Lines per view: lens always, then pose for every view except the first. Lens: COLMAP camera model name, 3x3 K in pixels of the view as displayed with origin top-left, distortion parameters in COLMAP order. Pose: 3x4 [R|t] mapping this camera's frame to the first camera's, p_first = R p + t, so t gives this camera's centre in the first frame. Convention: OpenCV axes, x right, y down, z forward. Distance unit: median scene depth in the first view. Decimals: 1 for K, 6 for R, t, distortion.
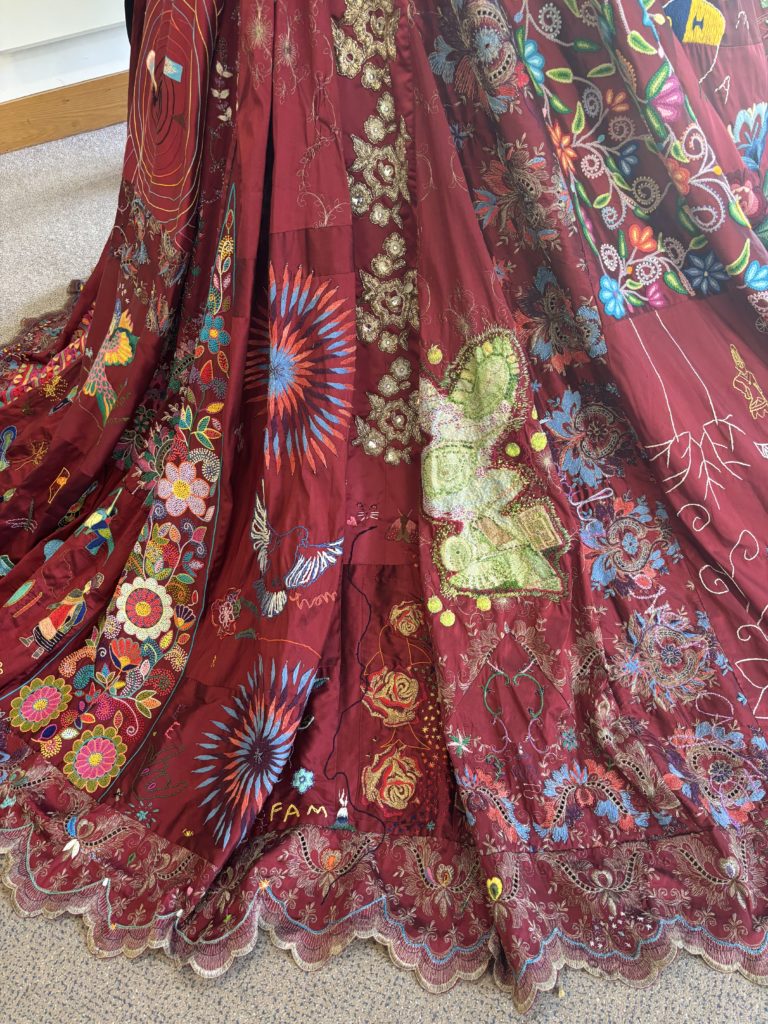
lens RADIAL K [[797.5, 0, 386.8], [0, 797.5, 510.5], [0, 0, 1]] dist [0.038537, 0.009614]
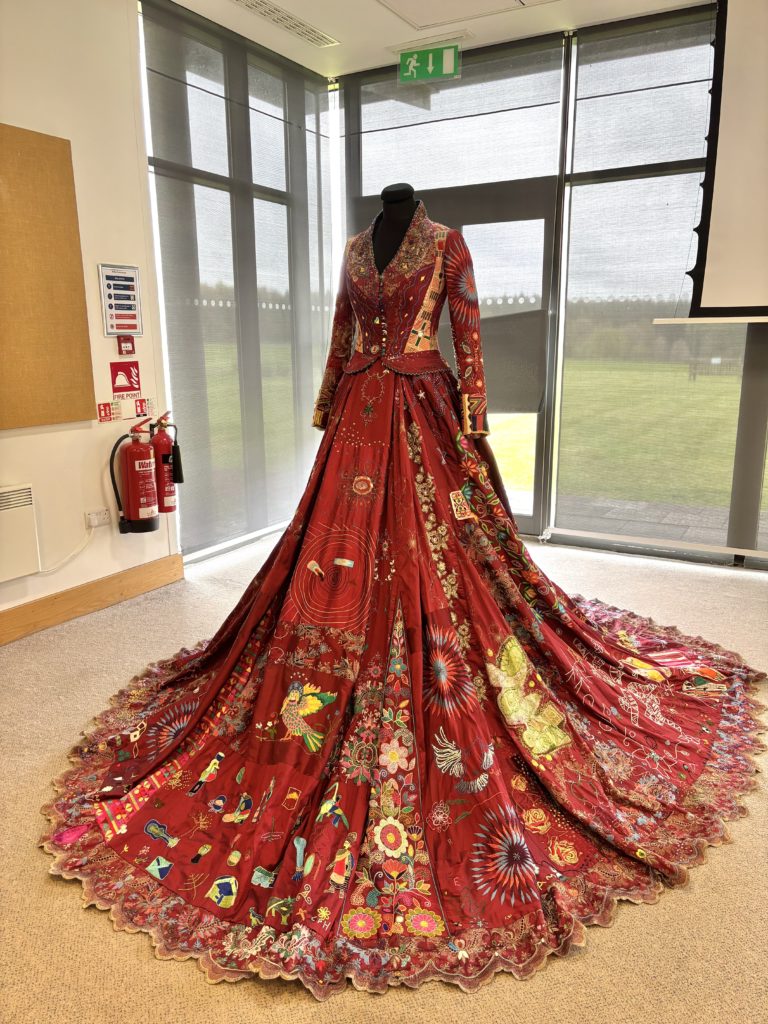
lens RADIAL K [[797.5, 0, 385.2], [0, 797.5, 519.0], [0, 0, 1]] dist [0.038537, 0.009614]
pose [[0.764510, -0.037227, 0.643537, -1.484777], [0.410579, 0.797749, -0.441613, 0.354601], [-0.496941, 0.601840, 0.625171, -0.480376]]
